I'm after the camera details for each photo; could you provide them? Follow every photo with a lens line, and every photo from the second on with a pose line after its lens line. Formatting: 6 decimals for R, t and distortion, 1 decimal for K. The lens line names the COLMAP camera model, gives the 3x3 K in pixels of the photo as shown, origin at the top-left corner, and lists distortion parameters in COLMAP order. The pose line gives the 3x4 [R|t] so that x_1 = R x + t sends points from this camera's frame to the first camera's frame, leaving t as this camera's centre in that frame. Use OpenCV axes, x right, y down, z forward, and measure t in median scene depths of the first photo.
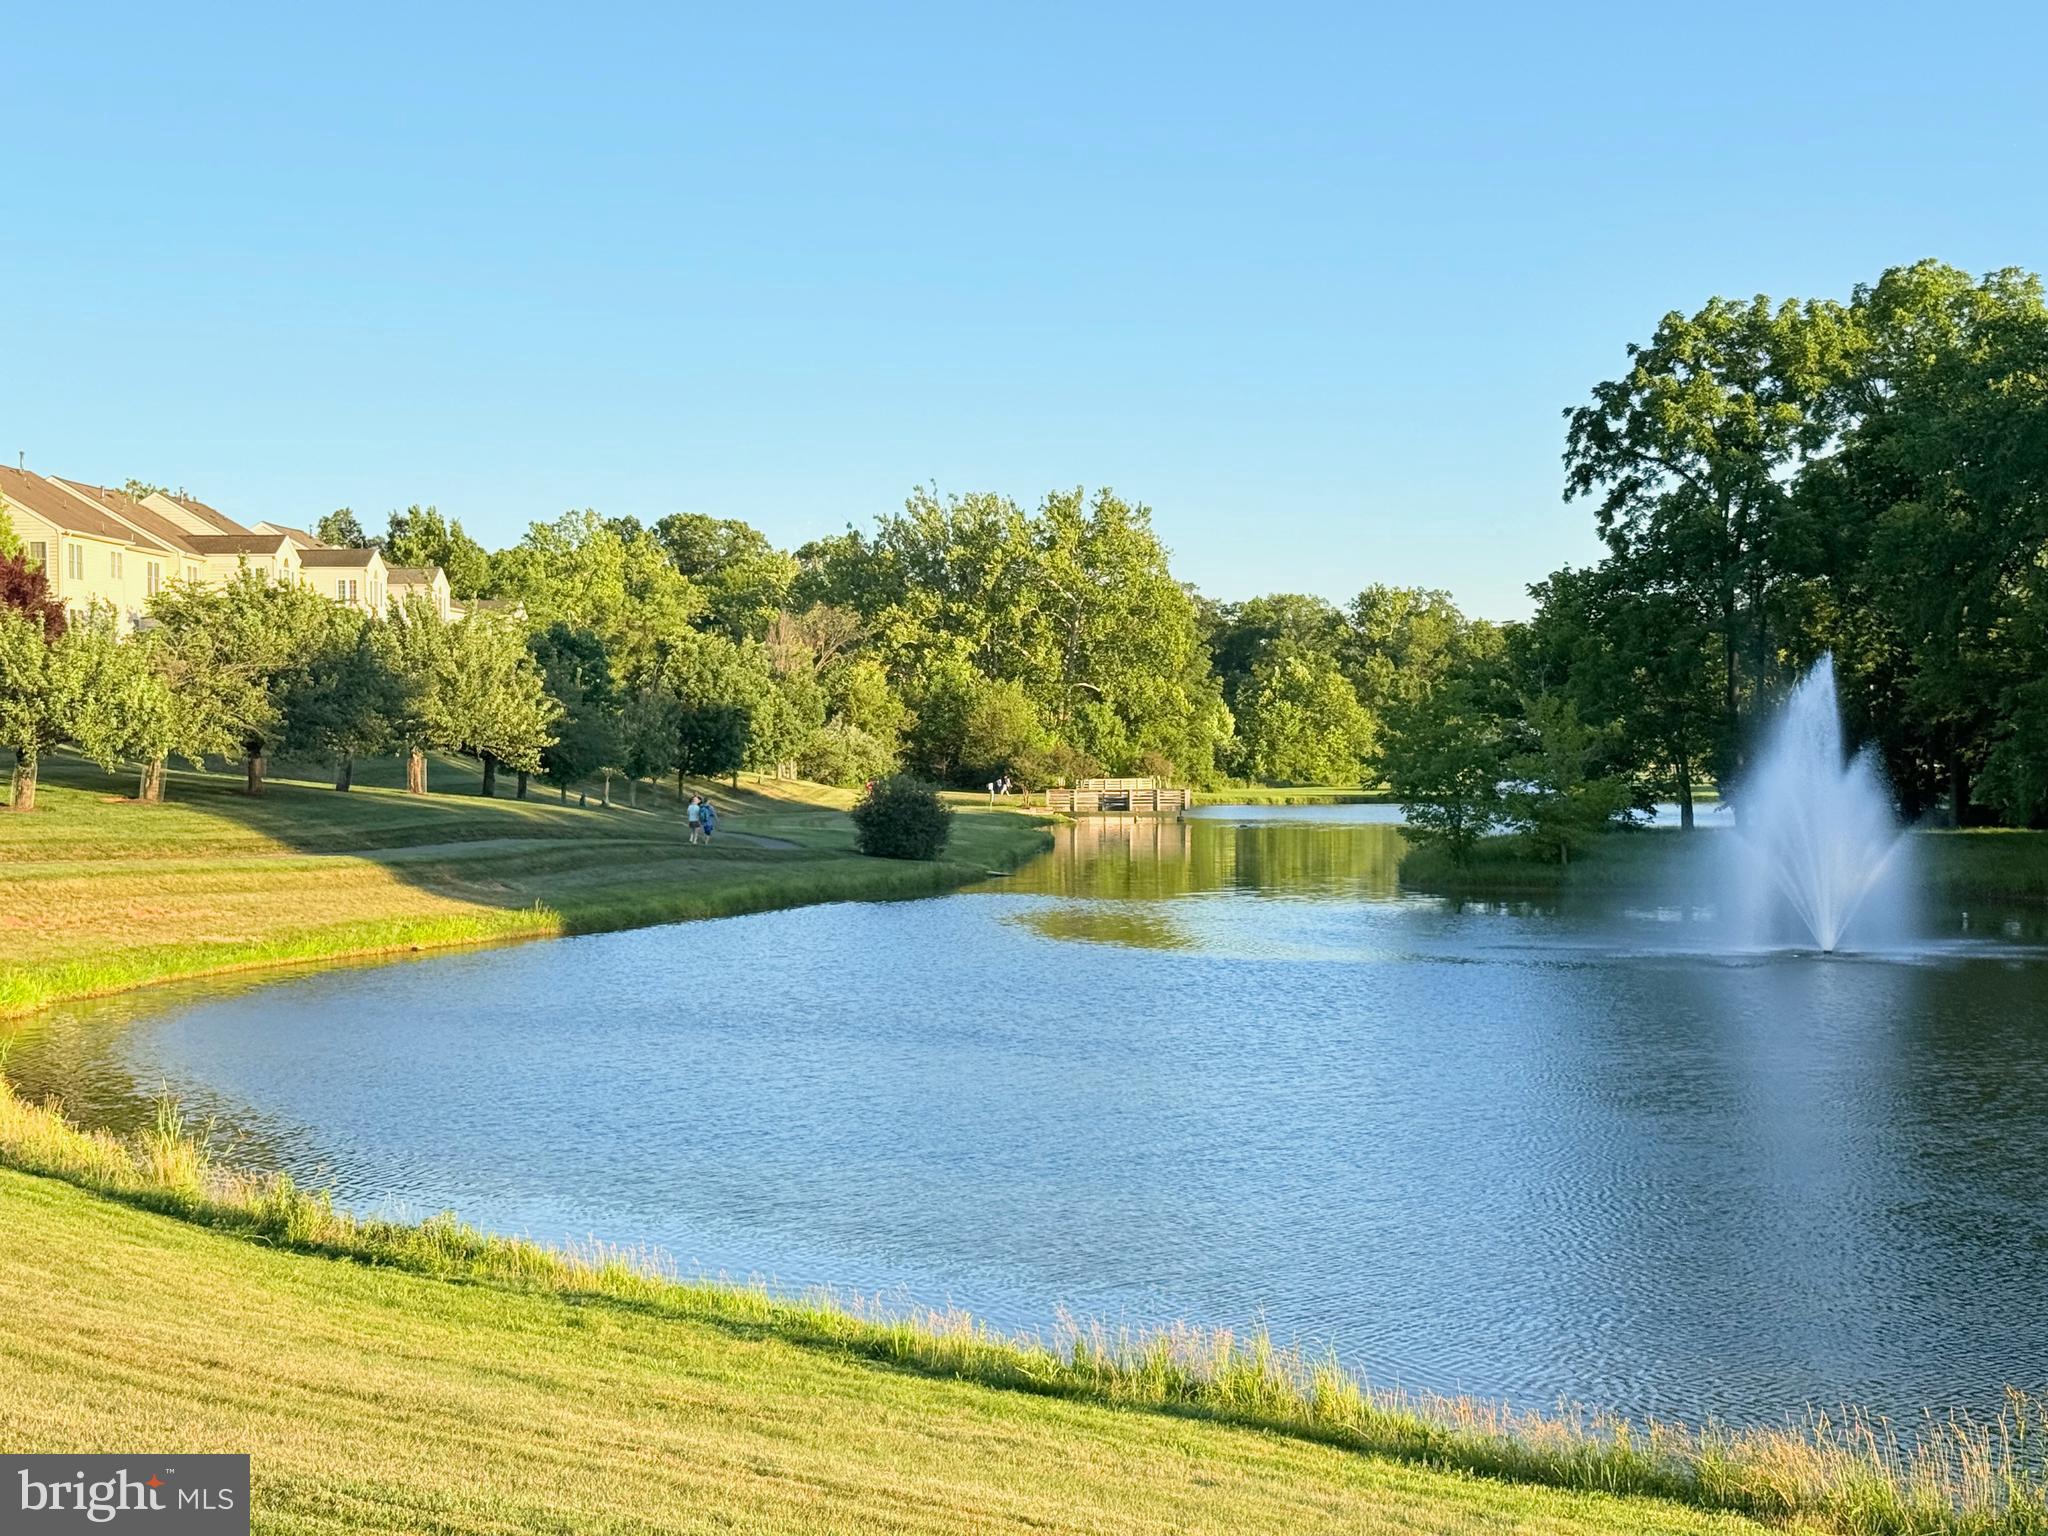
lens RADIAL K [[2883.2, 0, 1019.4], [0, 2883.2, 766.1], [0, 0, 1]] dist [-0.000356, 0.000000]
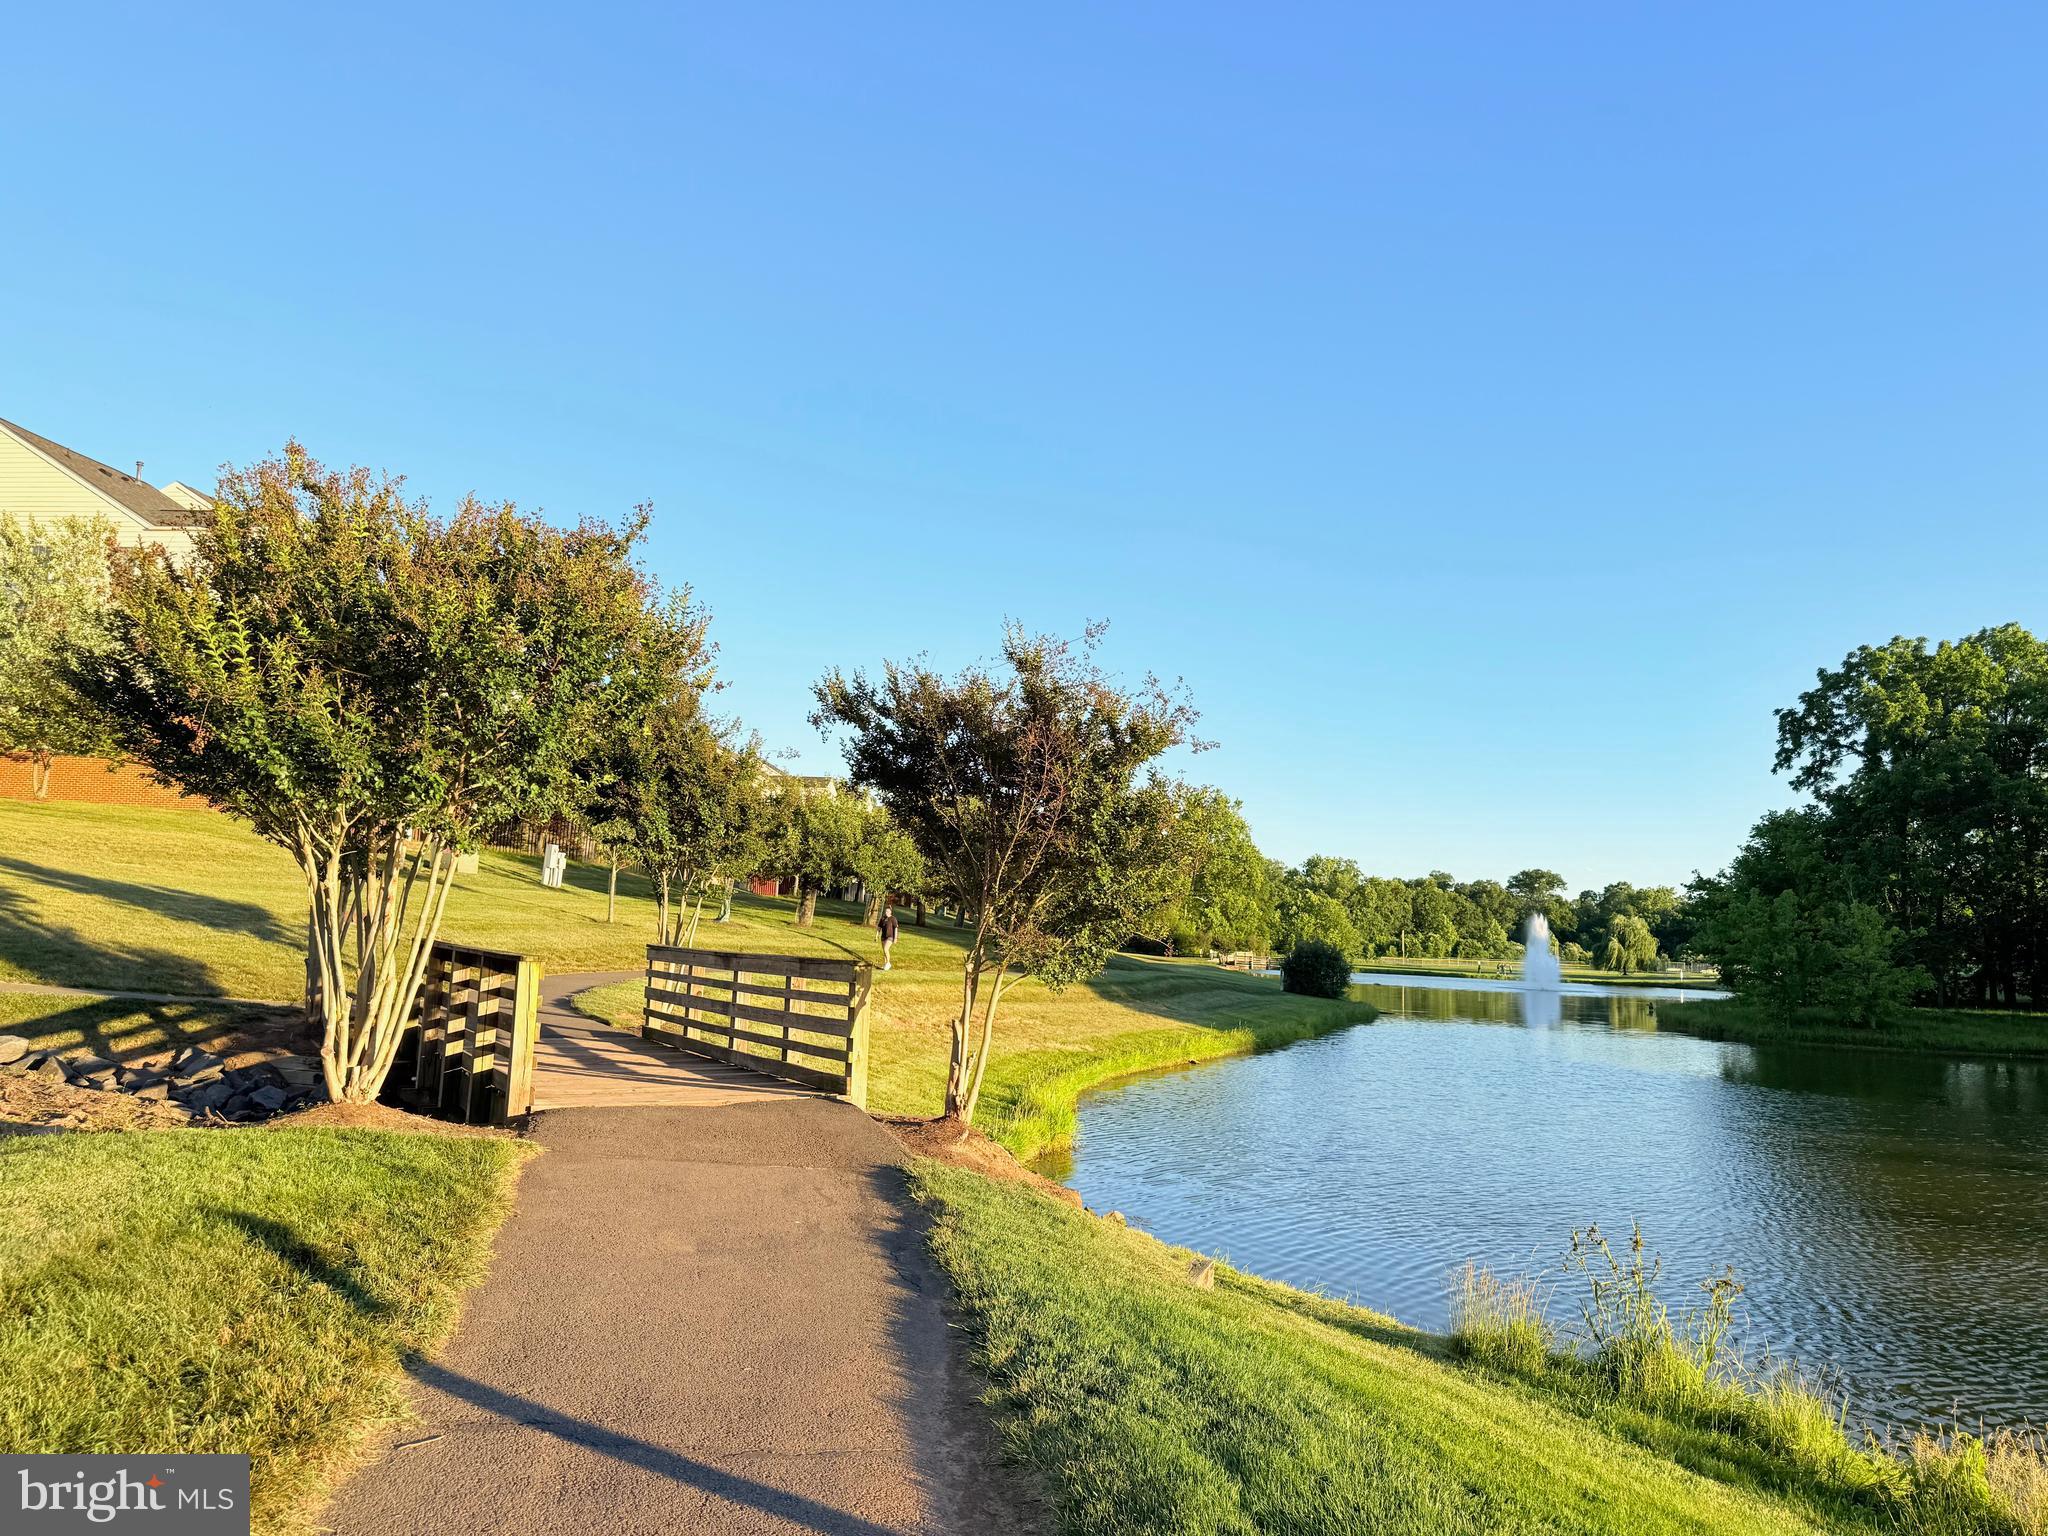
lens RADIAL K [[1441.2, 0, 1032.7], [0, 1441.2, 777.7], [0, 0, 1]] dist [0.010440, -0.008839]
pose [[0.998525, 0.046267, -0.028425, -0.175152], [-0.049205, 0.992348, -0.113242, 0.012962], [0.022968, 0.114474, 0.993161, 0.277777]]
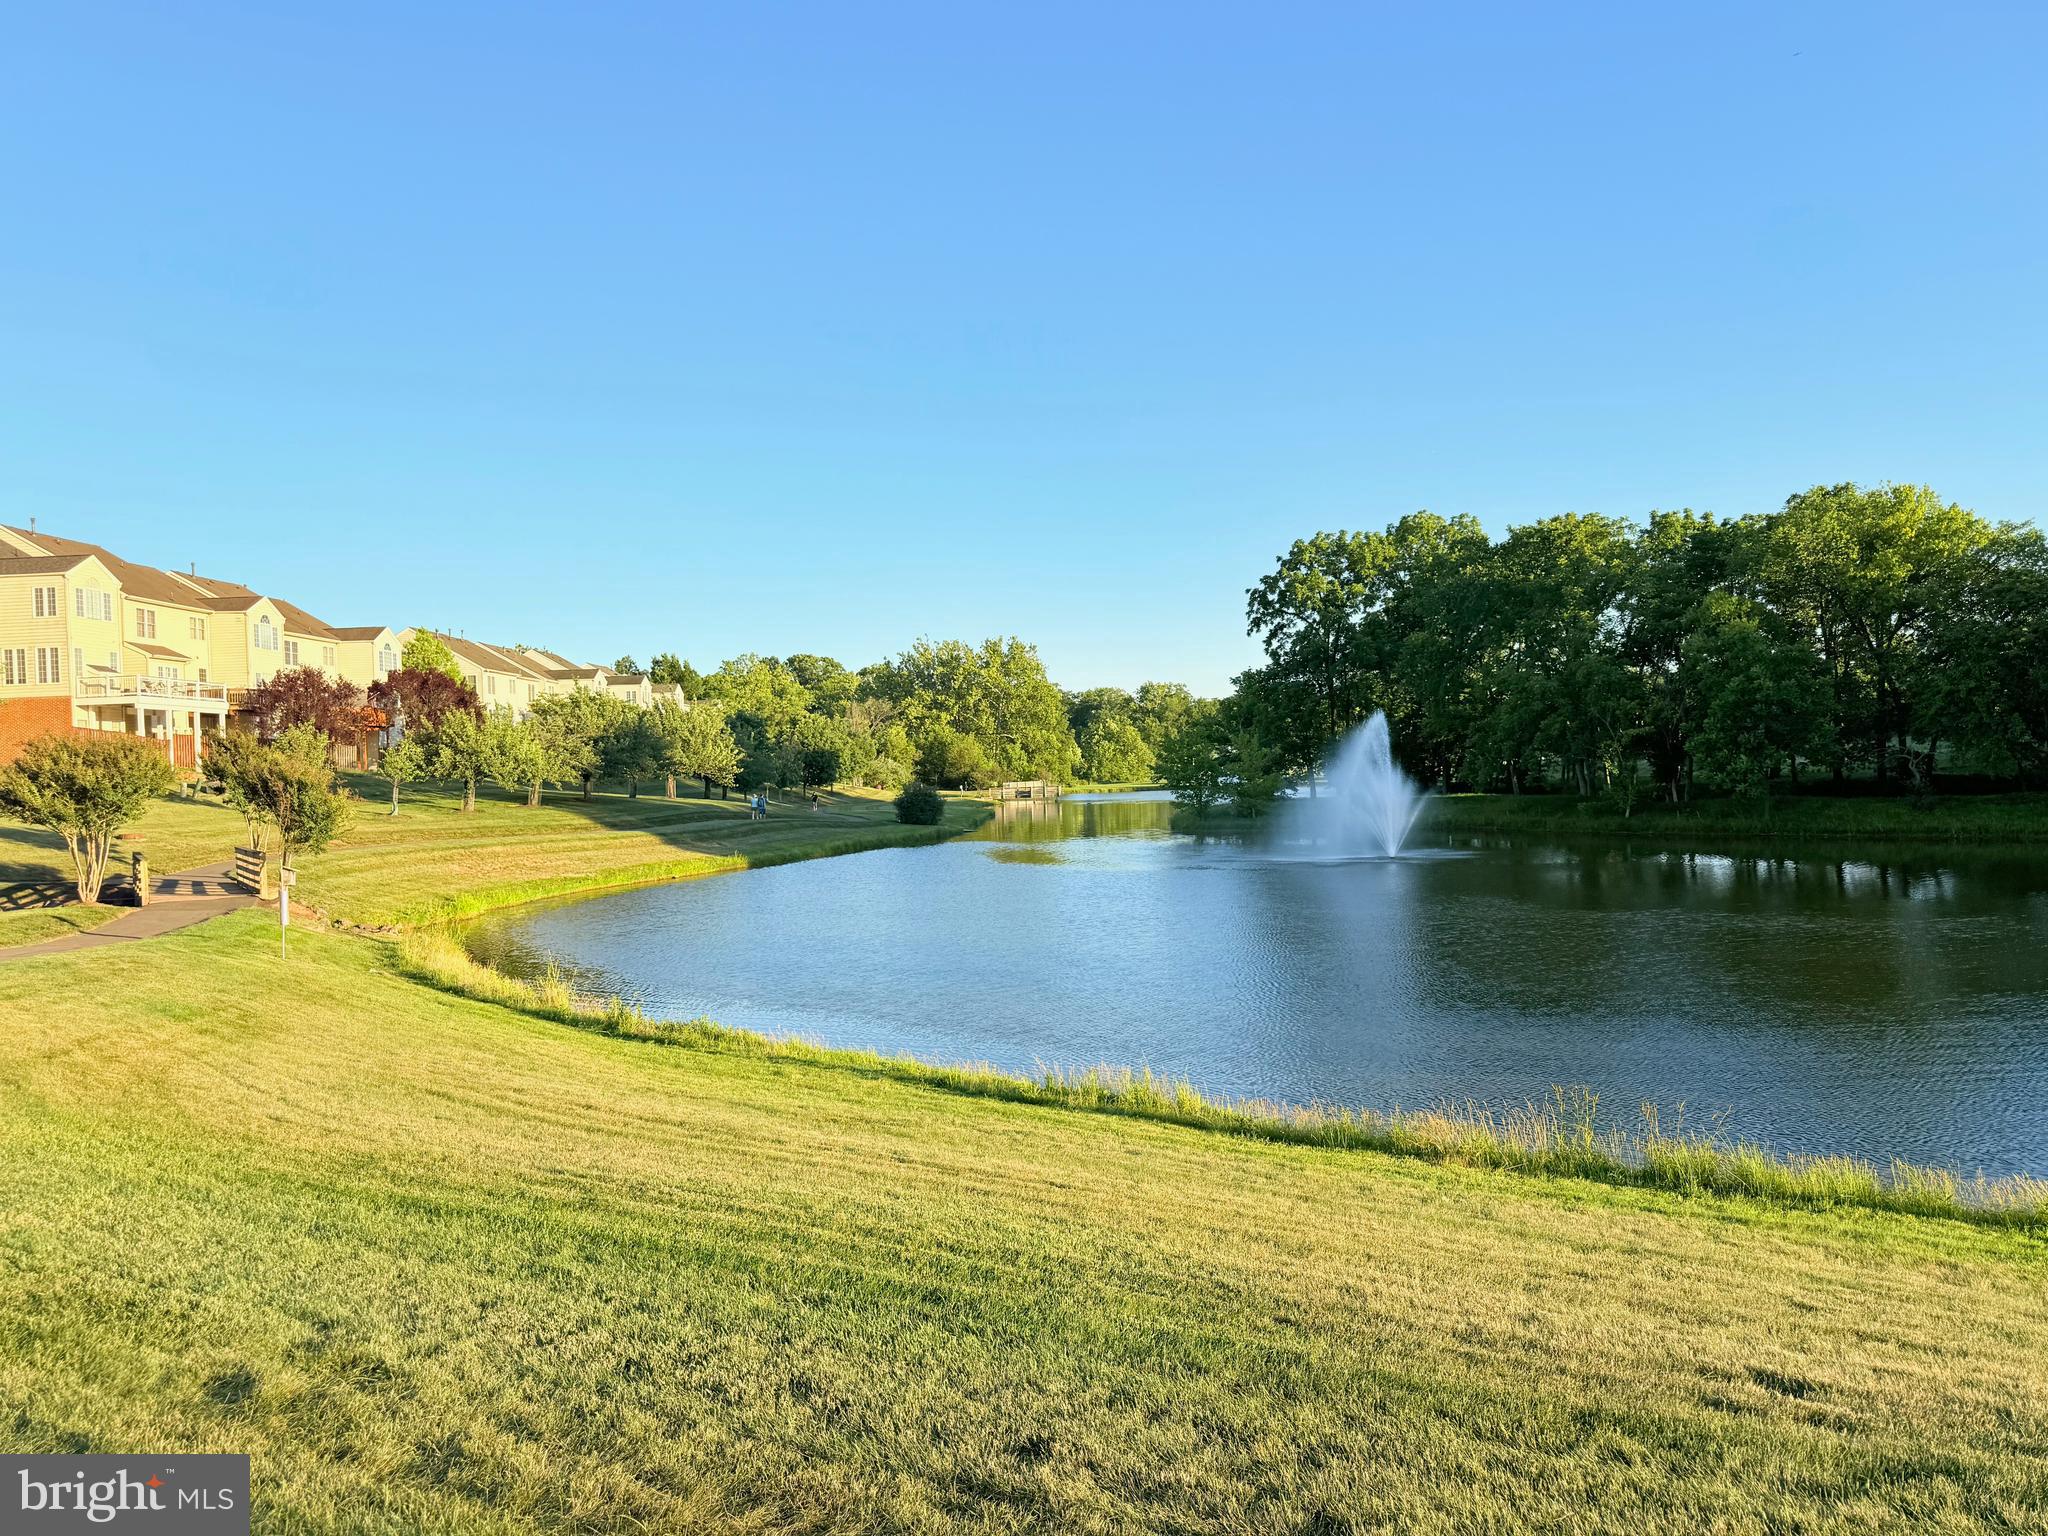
lens RADIAL K [[1441.2, 0, 1023.9], [0, 1441.2, 779.6], [0, 0, 1]] dist [0.010440, -0.008839]
pose [[0.998973, -0.027351, 0.036128, -0.004138], [0.027270, 0.999624, 0.002738, 0.000599], [-0.036190, -0.001750, 0.999343, 0.009892]]
